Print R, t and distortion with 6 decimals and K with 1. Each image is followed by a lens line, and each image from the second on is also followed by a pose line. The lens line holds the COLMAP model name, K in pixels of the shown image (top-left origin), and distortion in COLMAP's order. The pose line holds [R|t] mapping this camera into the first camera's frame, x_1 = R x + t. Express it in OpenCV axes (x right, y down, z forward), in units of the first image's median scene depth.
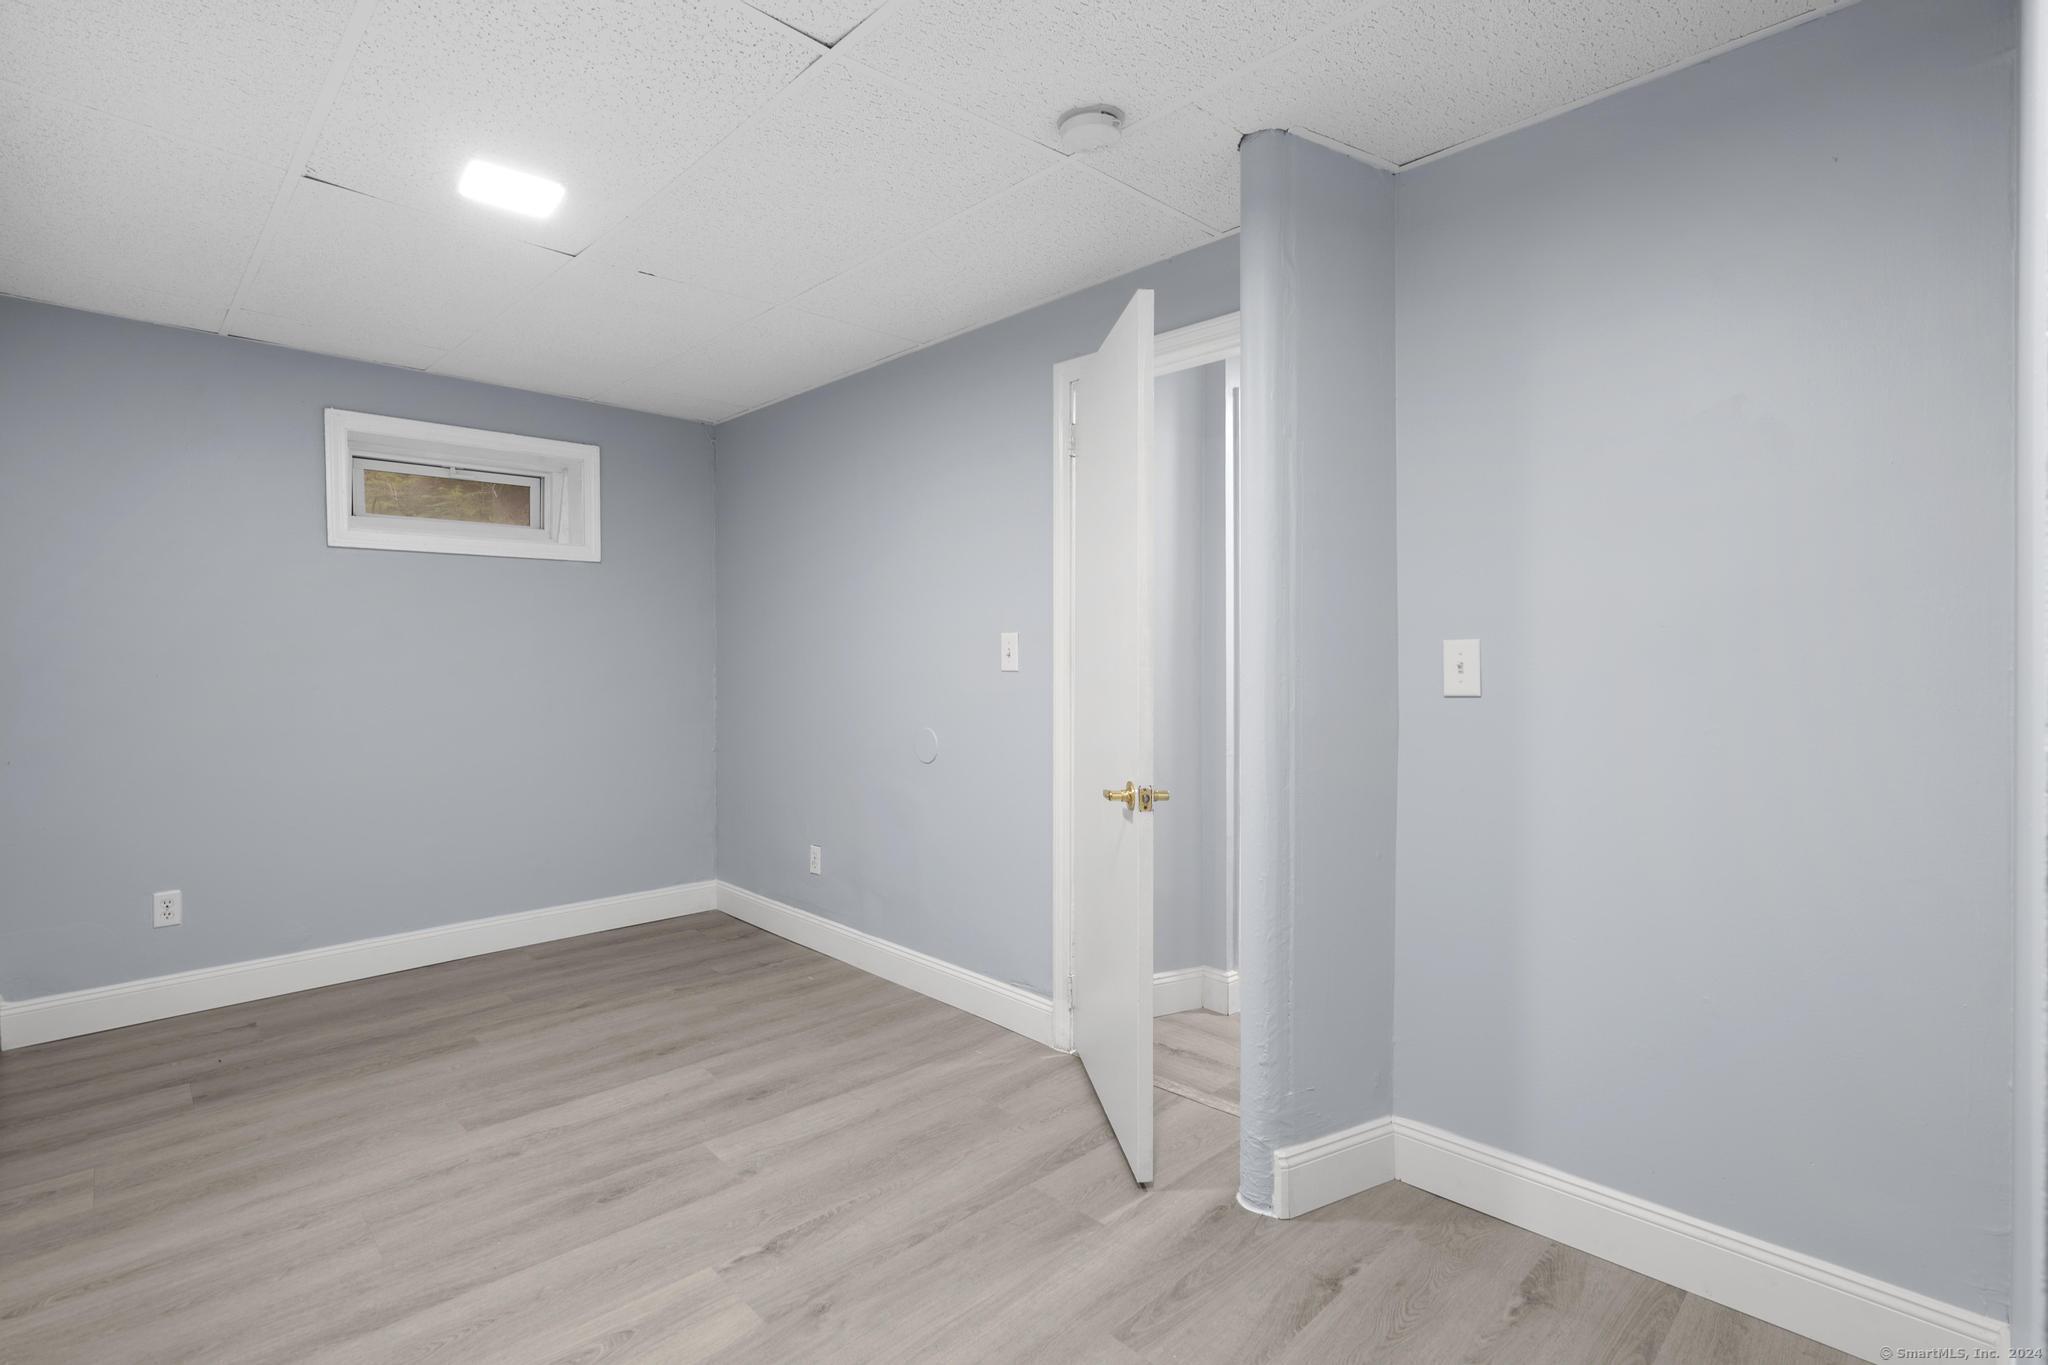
lens RADIAL K [[977.4, 0, 1018.0], [0, 977.4, 679.4], [0, 0, 1]] dist [0.001520, -0.000042]
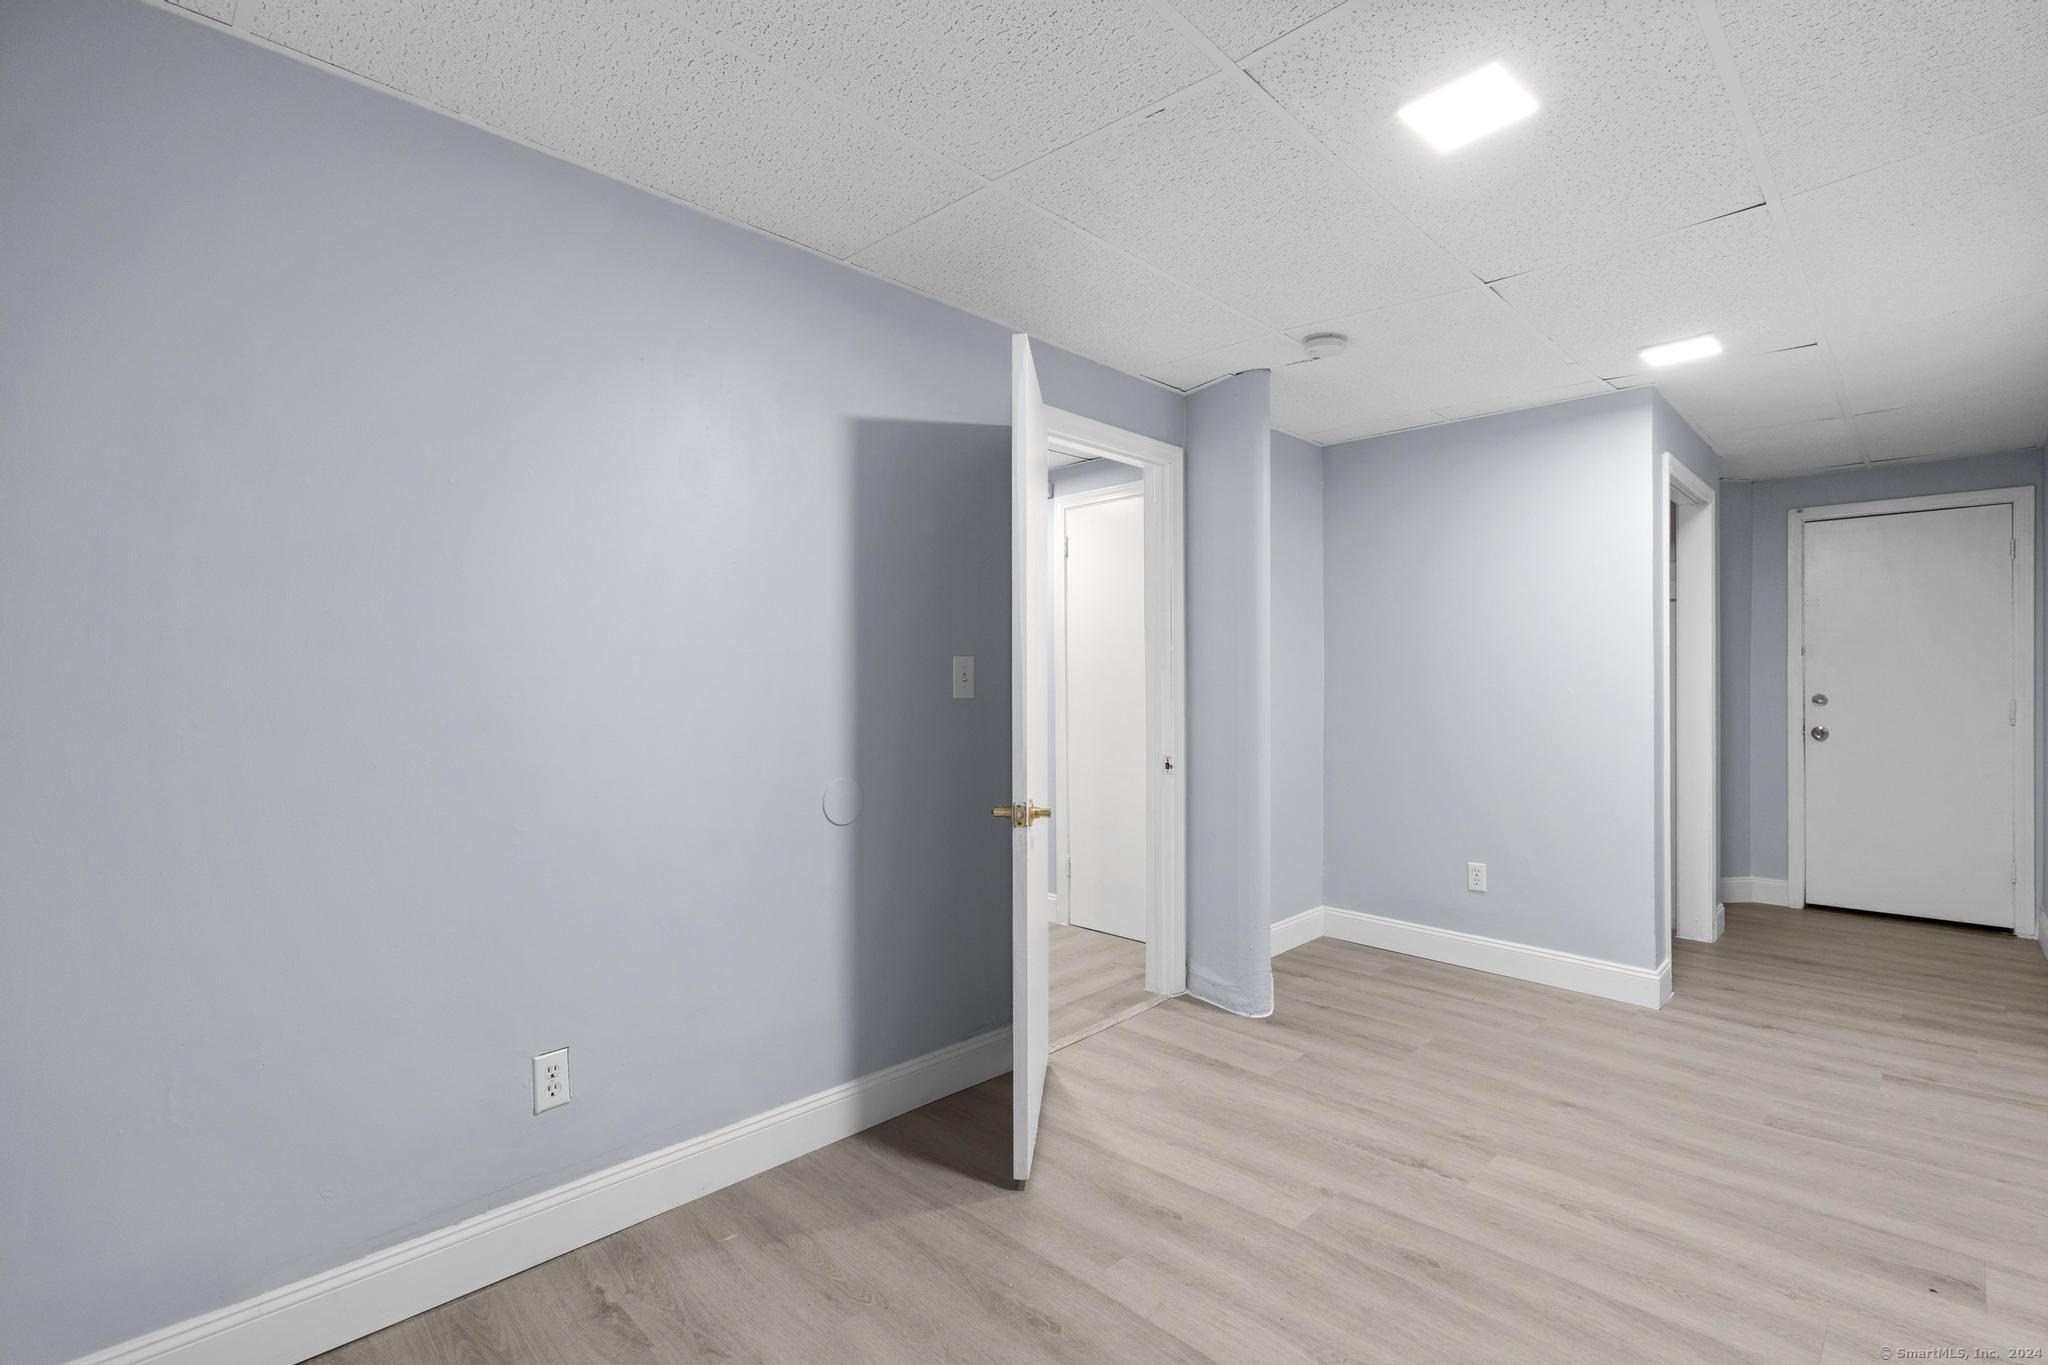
lens RADIAL K [[945.6, 0, 1027.7], [0, 945.6, 709.3], [0, 0, 1]] dist [0.002414, 0.001212]
pose [[-0.044009, -0.029068, 0.998608, -1.301410], [0.015077, 0.999443, 0.029756, -0.034259], [-0.998917, 0.016366, -0.043547, 1.421224]]
